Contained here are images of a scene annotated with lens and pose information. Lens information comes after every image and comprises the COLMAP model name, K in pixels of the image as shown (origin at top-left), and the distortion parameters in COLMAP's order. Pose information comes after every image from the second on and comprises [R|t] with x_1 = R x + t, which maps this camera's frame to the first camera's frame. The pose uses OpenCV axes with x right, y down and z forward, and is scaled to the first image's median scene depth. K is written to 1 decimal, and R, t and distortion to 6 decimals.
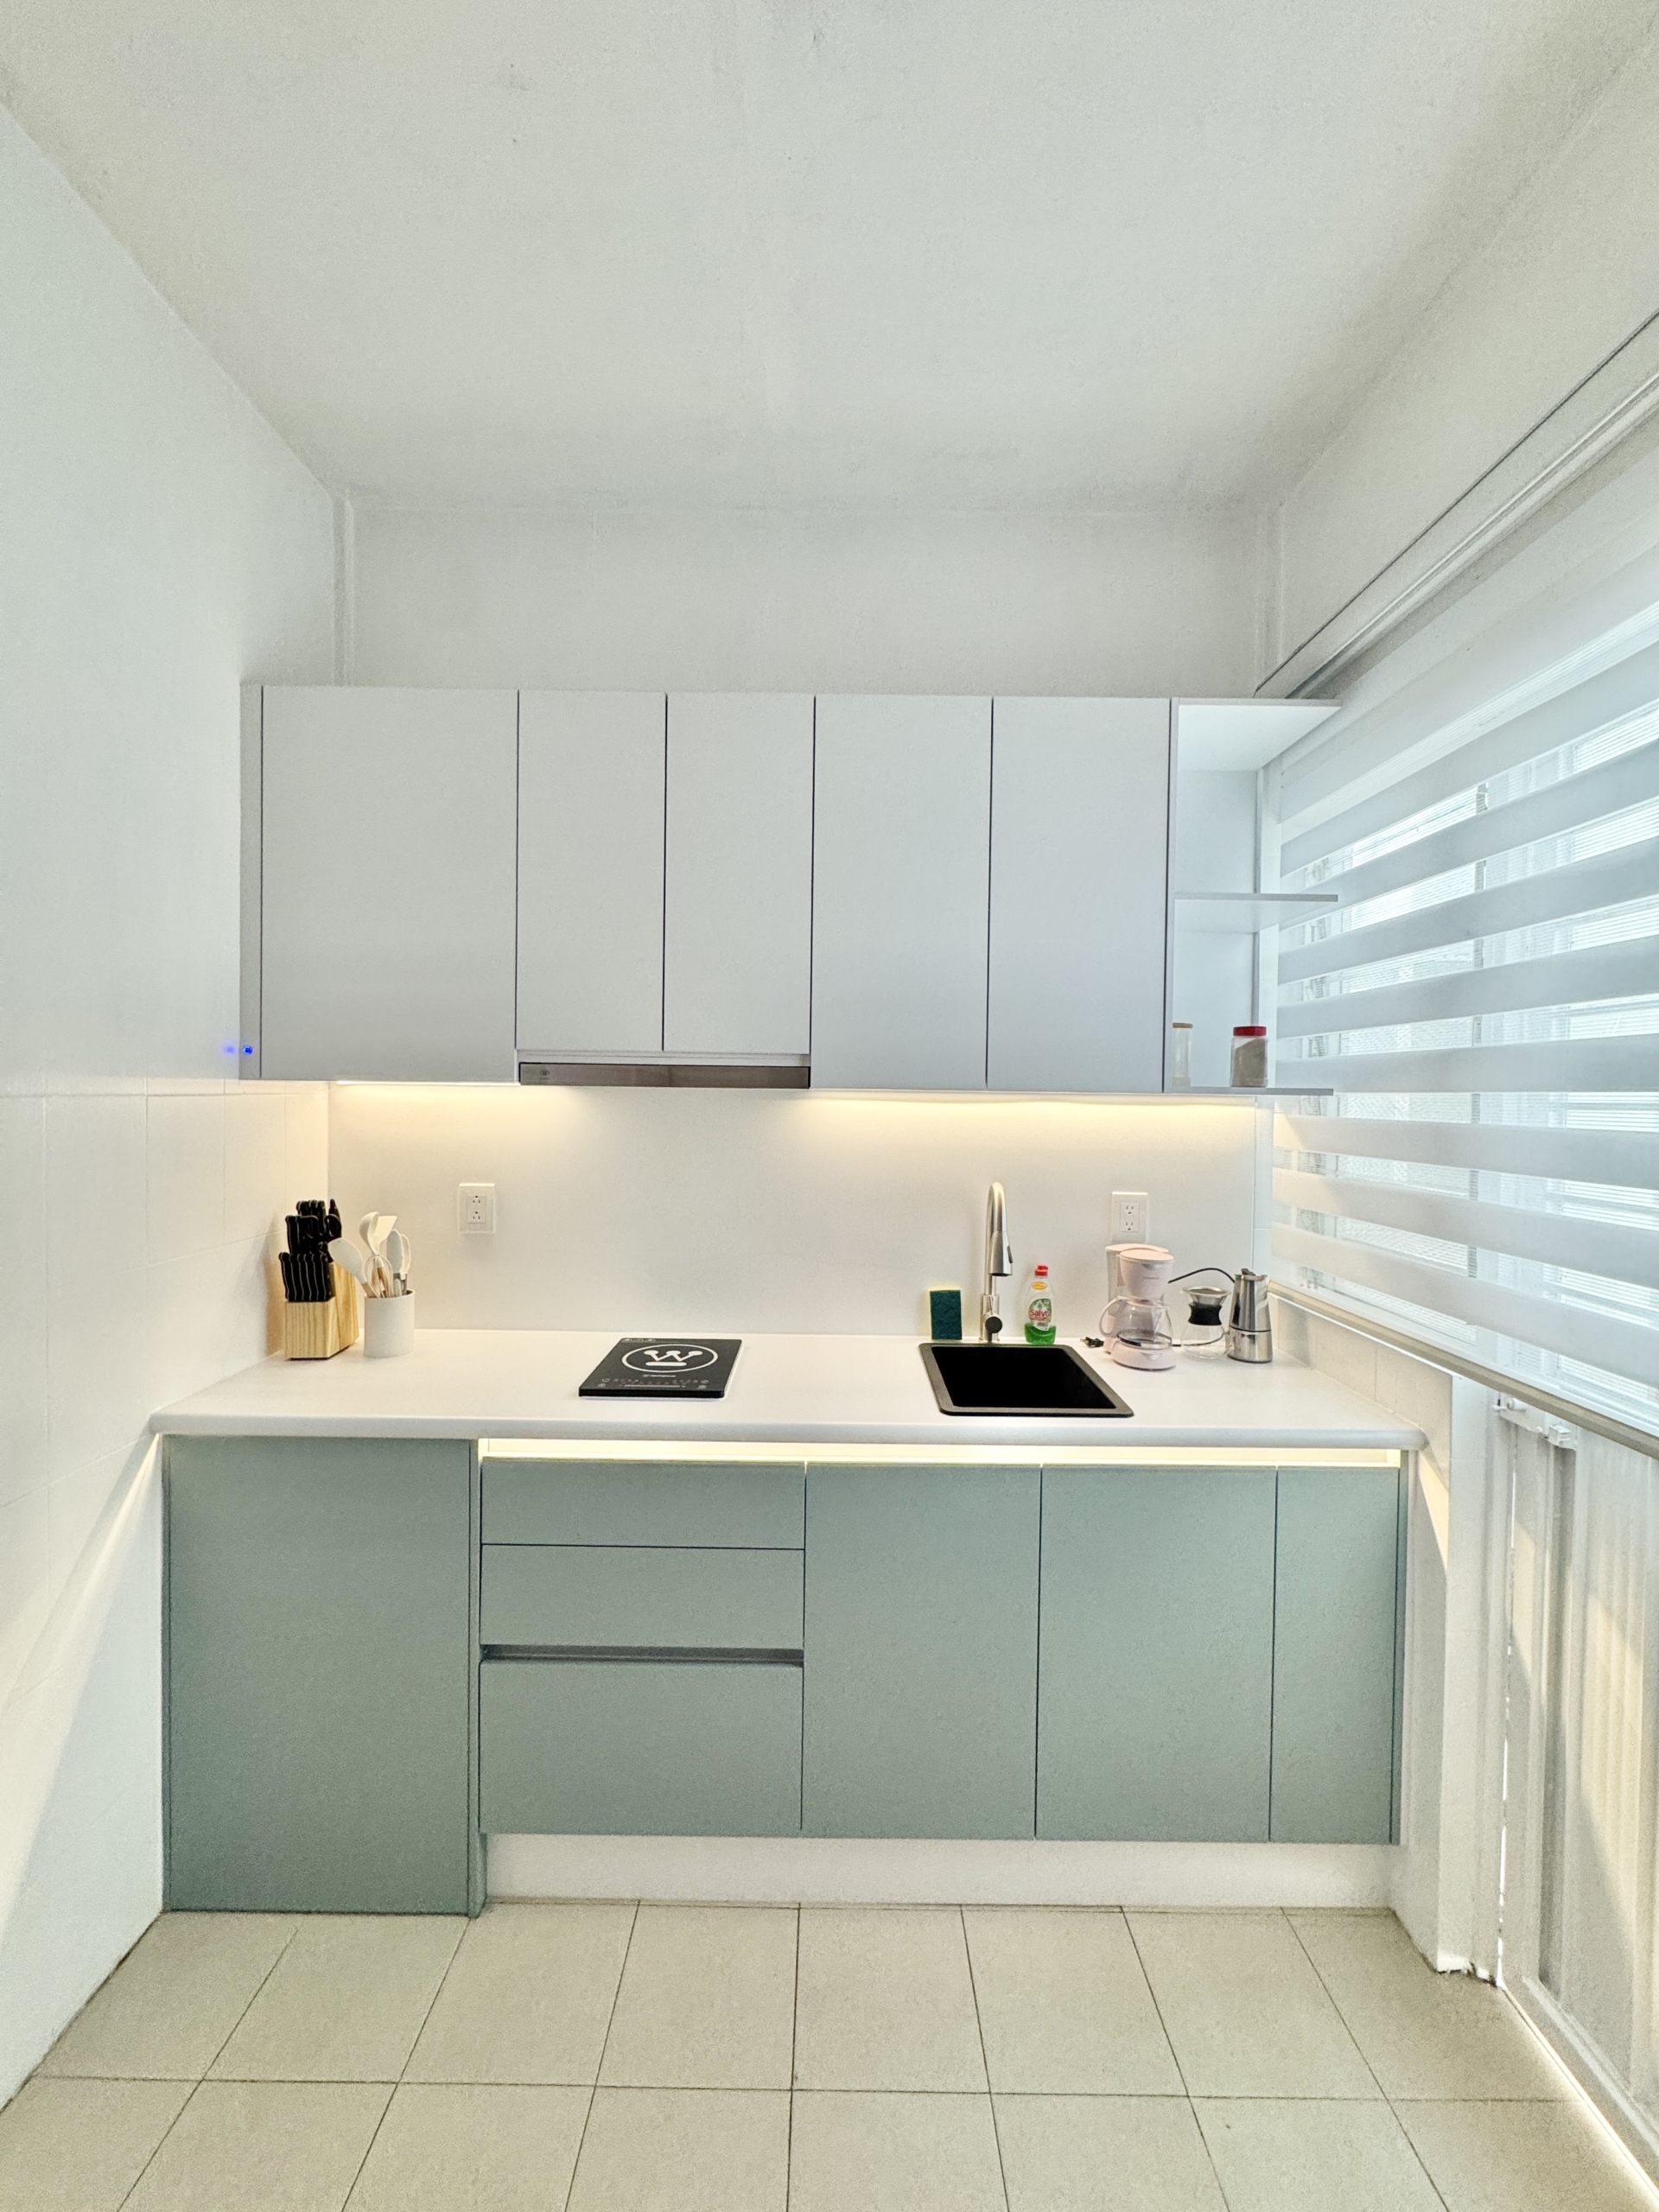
lens RADIAL K [[885.4, 0, 829.8], [0, 885.4, 1109.9], [0, 0, 1]] dist [-0.001948, 0.000711]
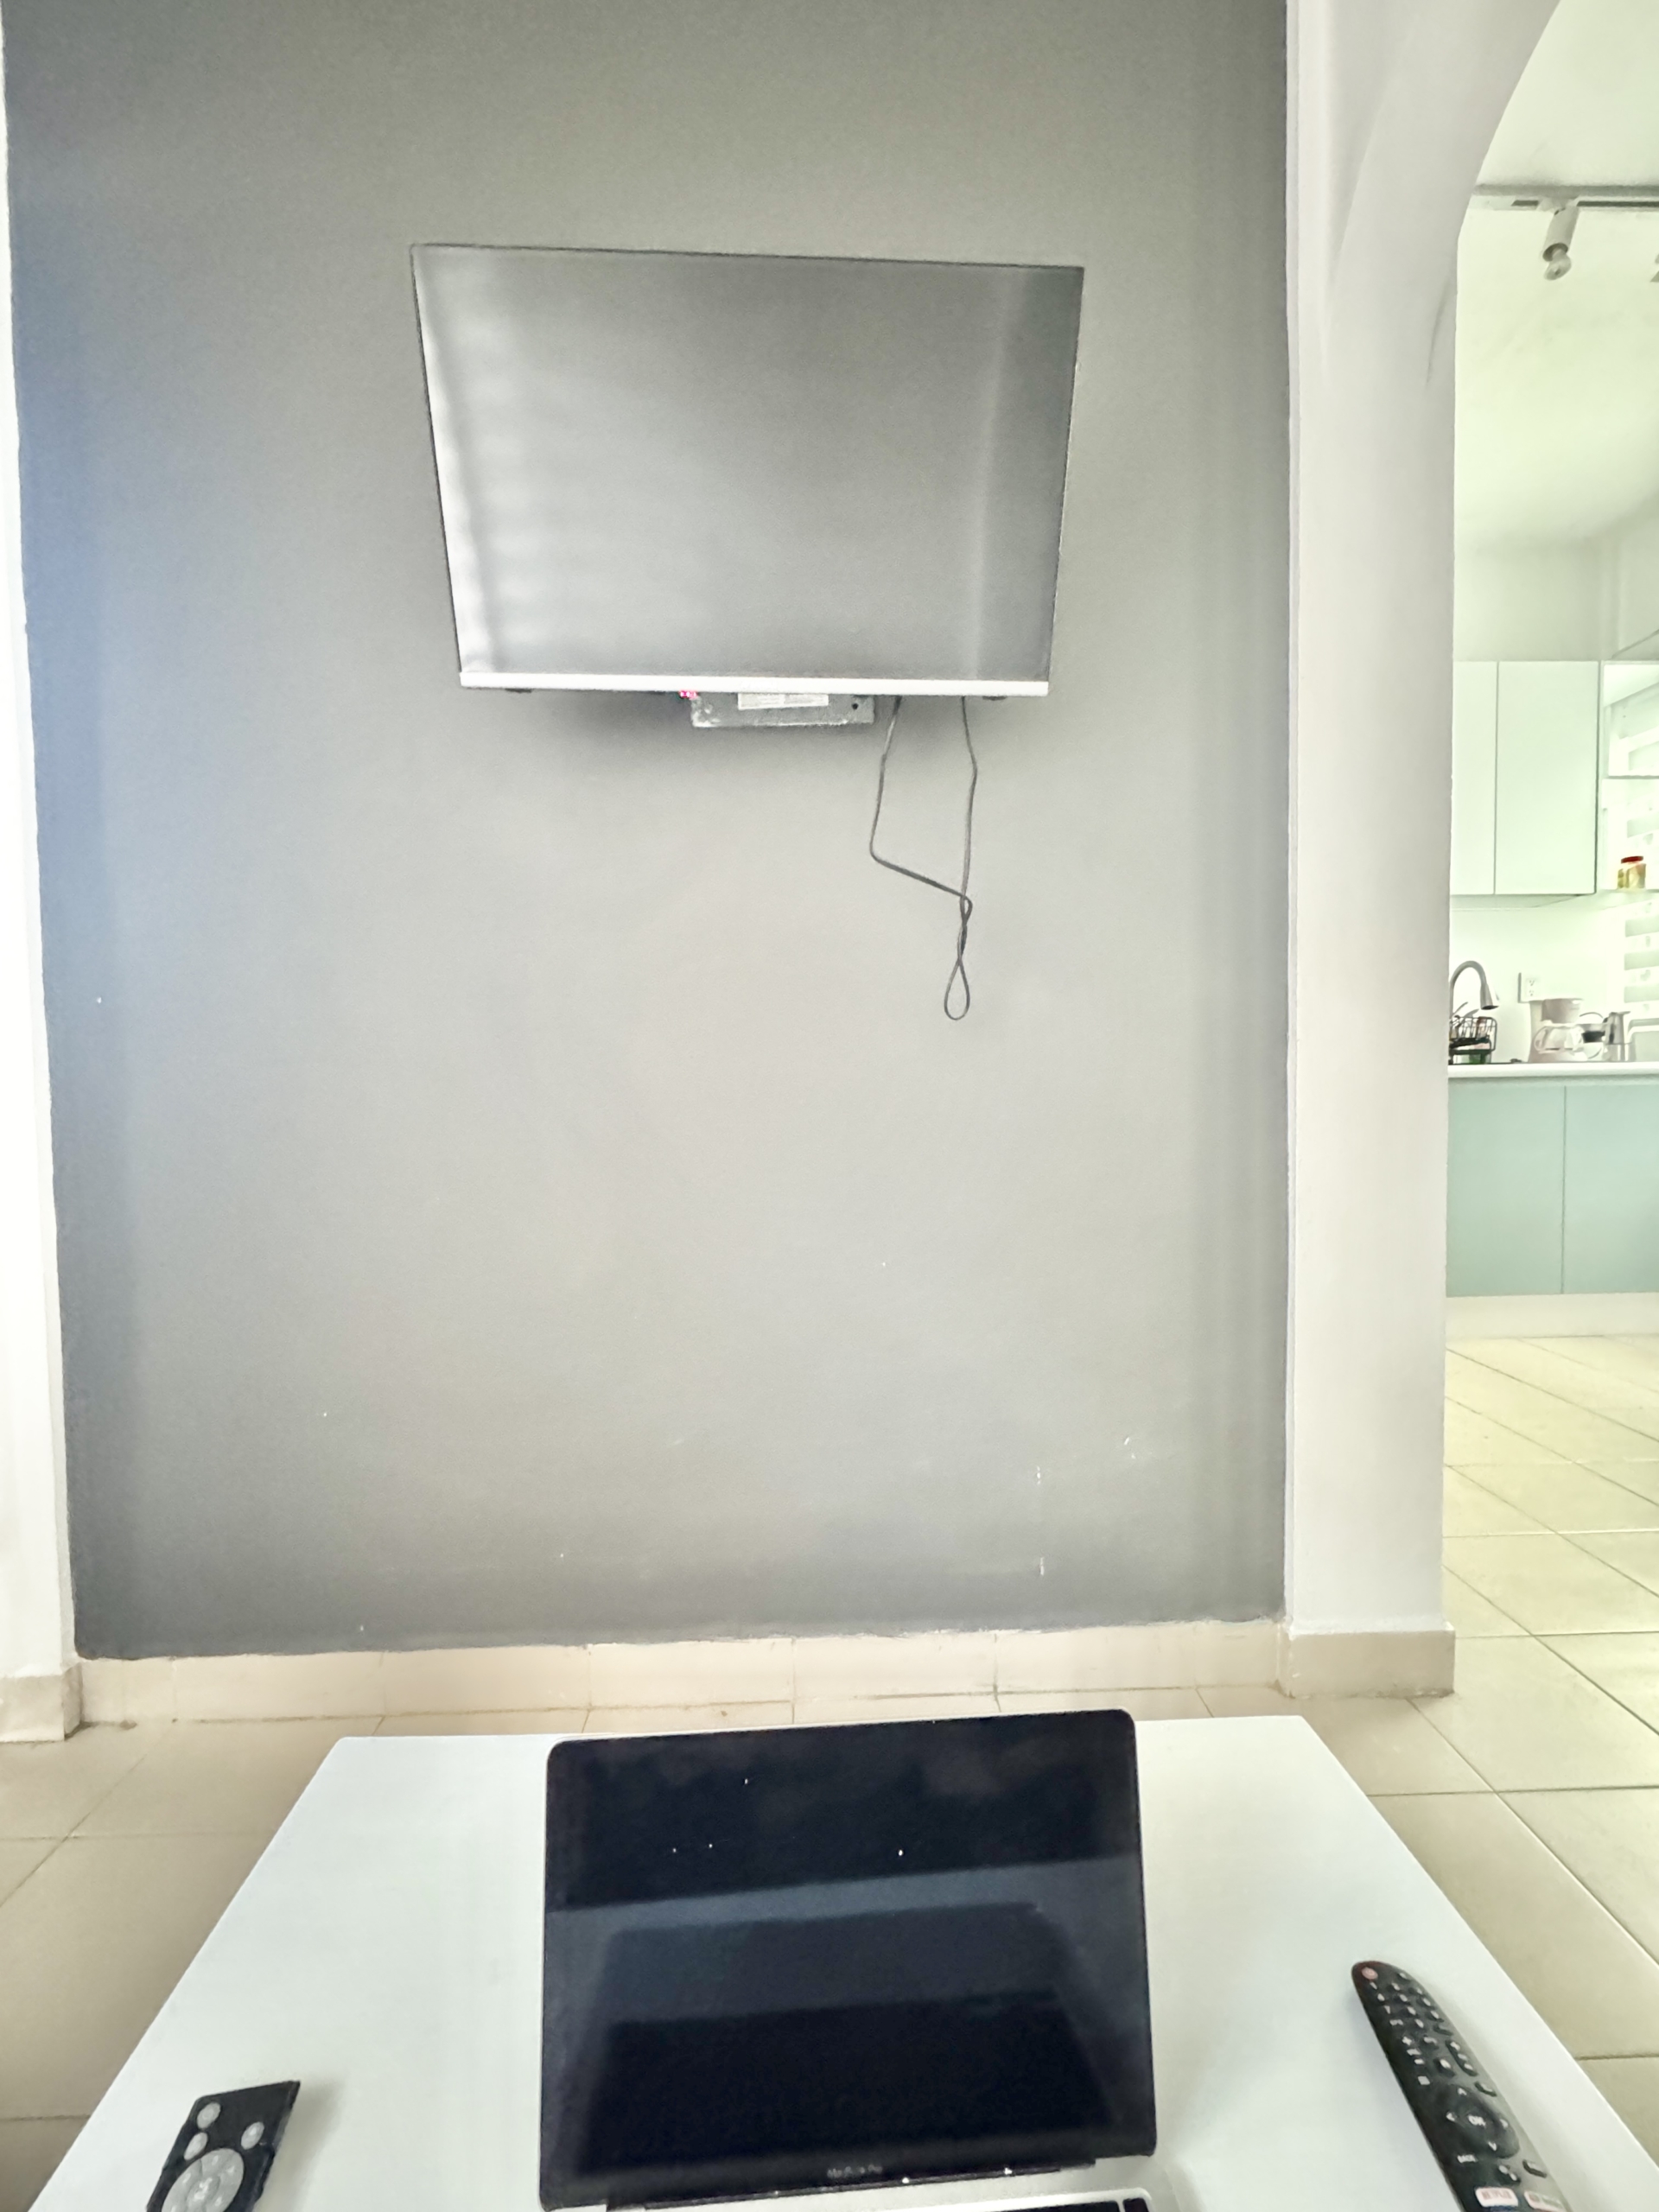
lens RADIAL K [[885.4, 0, 839.0], [0, 885.4, 1102.7], [0, 0, 1]] dist [-0.001948, 0.000711]
pose [[0.999342, -0.026707, 0.024537, -1.167703], [0.026275, 0.999497, 0.017754, 0.326078], [-0.024999, -0.017097, 0.999541, -0.705323]]
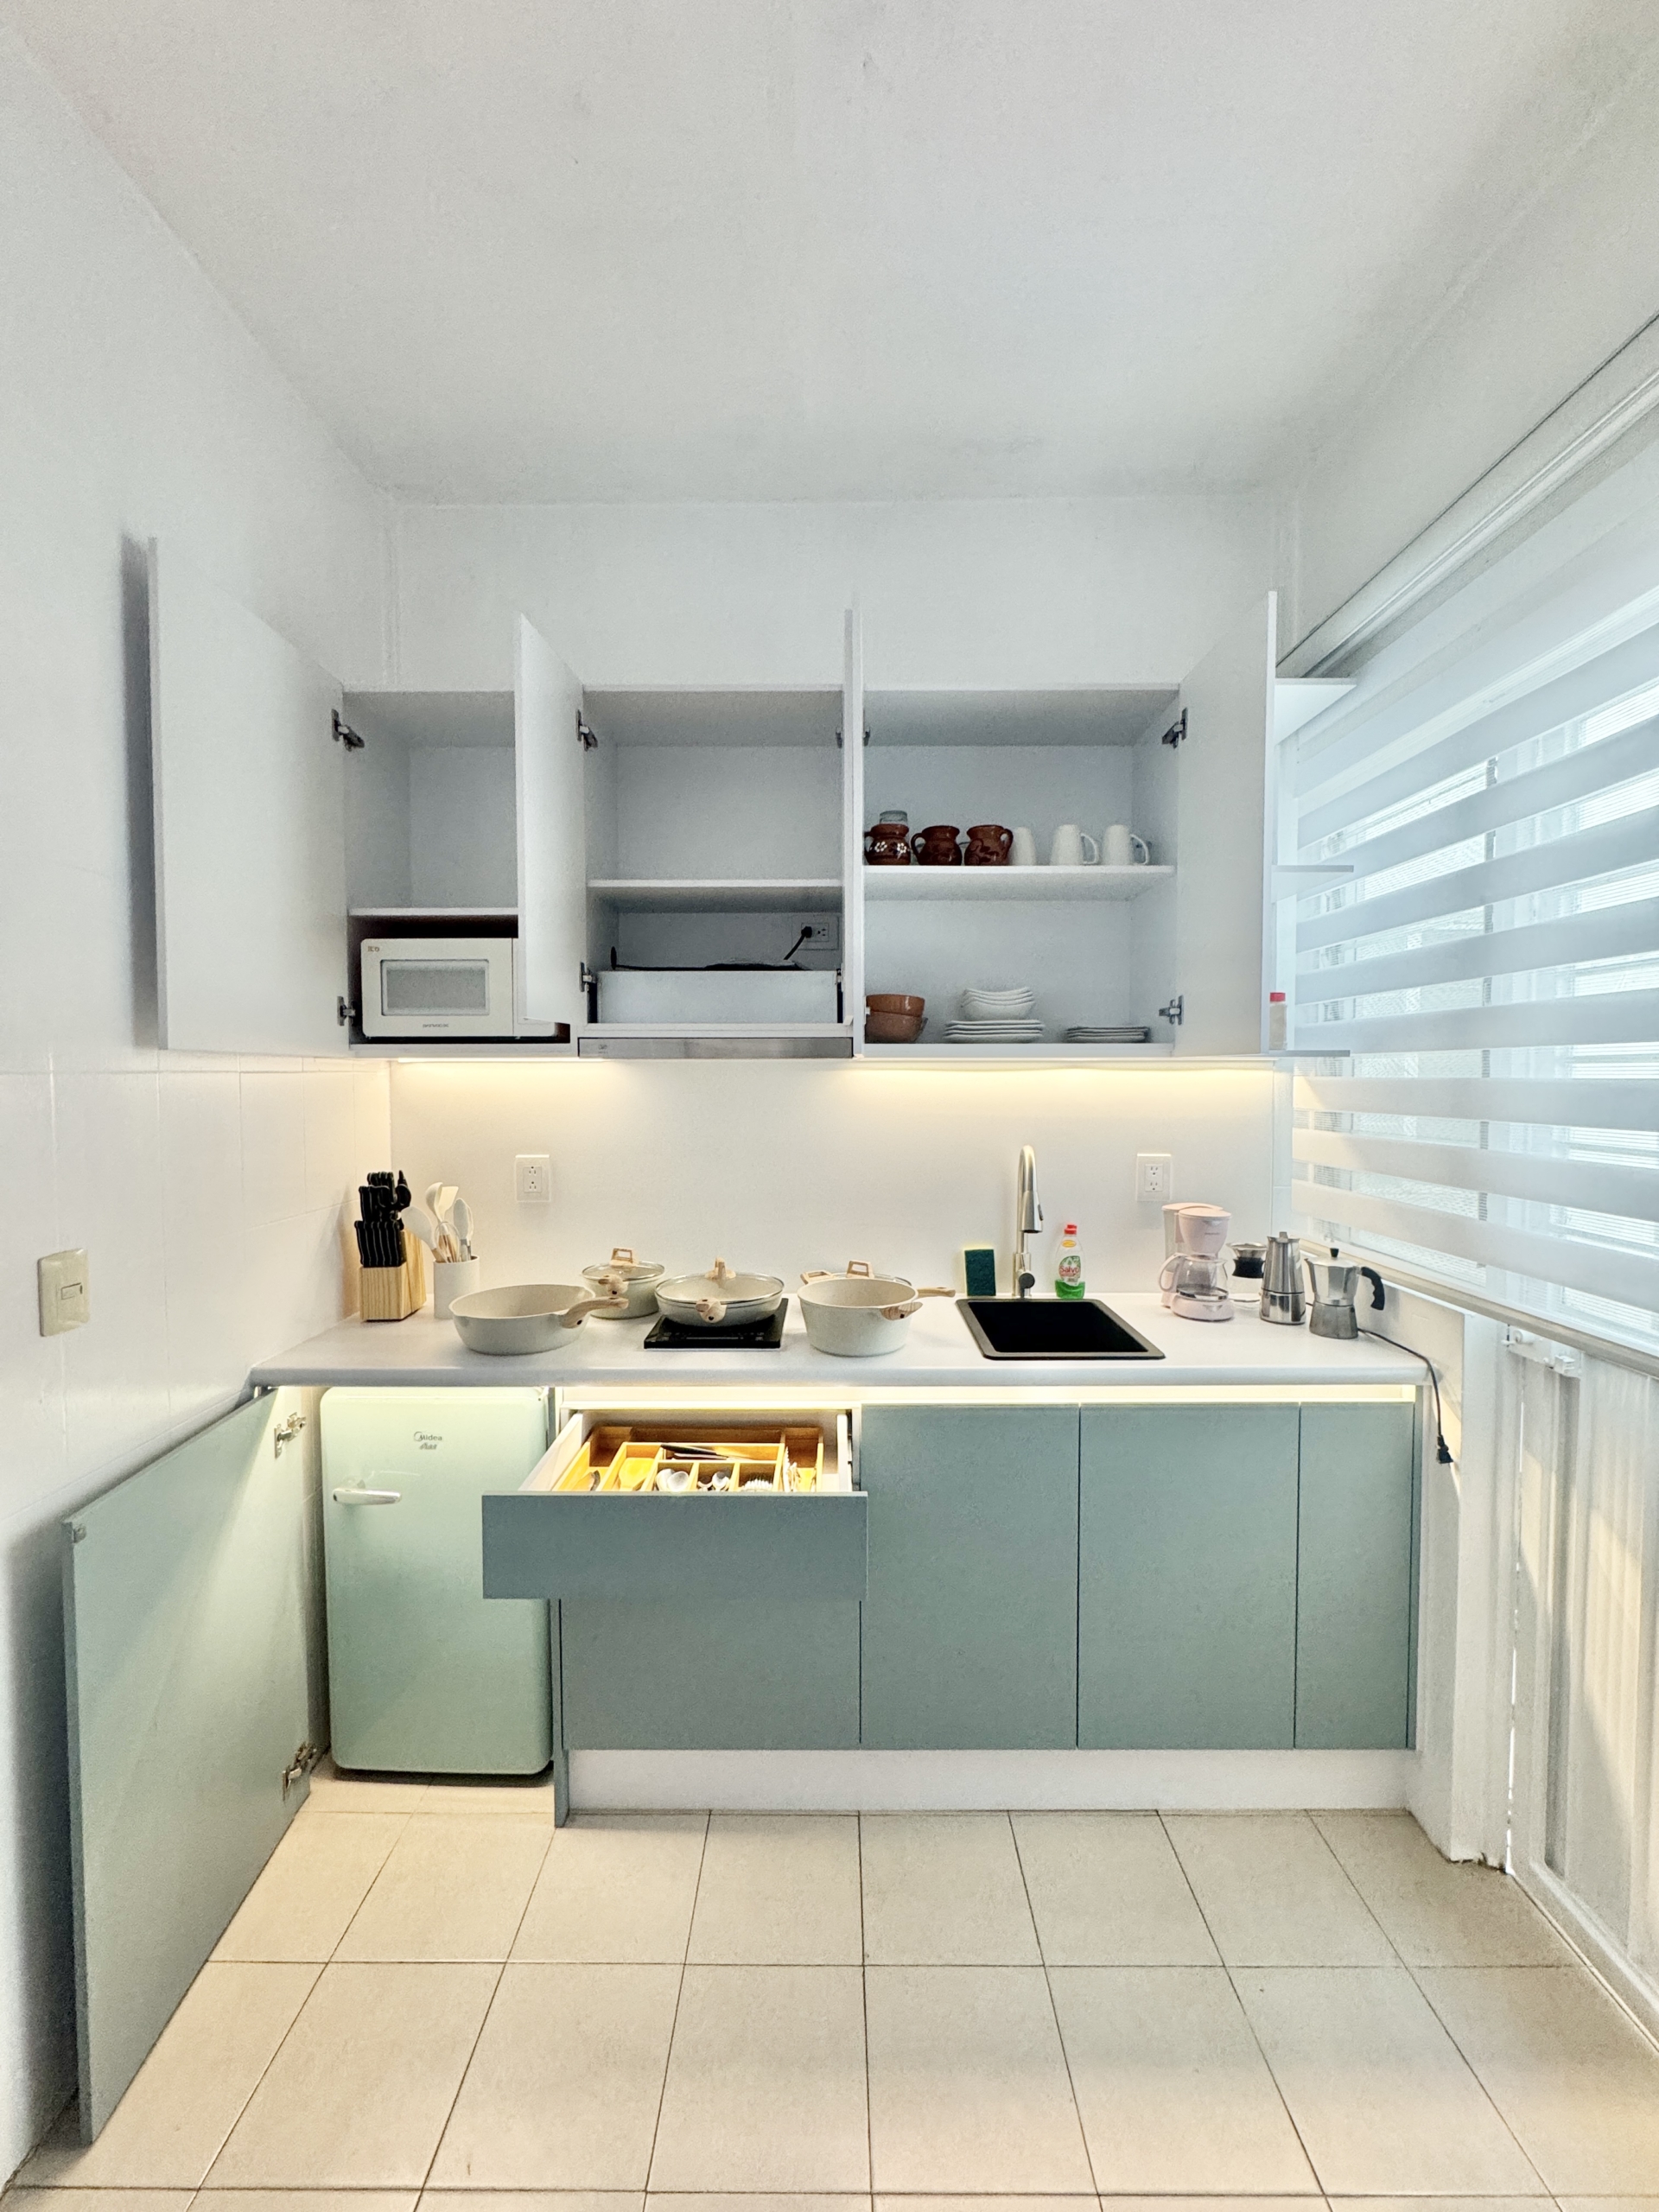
lens RADIAL K [[885.4, 0, 829.7], [0, 885.4, 1109.5], [0, 0, 1]] dist [-0.001948, 0.000711]
pose [[0.999873, -0.015363, -0.004132, -0.048361], [0.015445, 0.999668, 0.020622, 0.015591], [0.003814, -0.020683, 0.999779, -0.058838]]
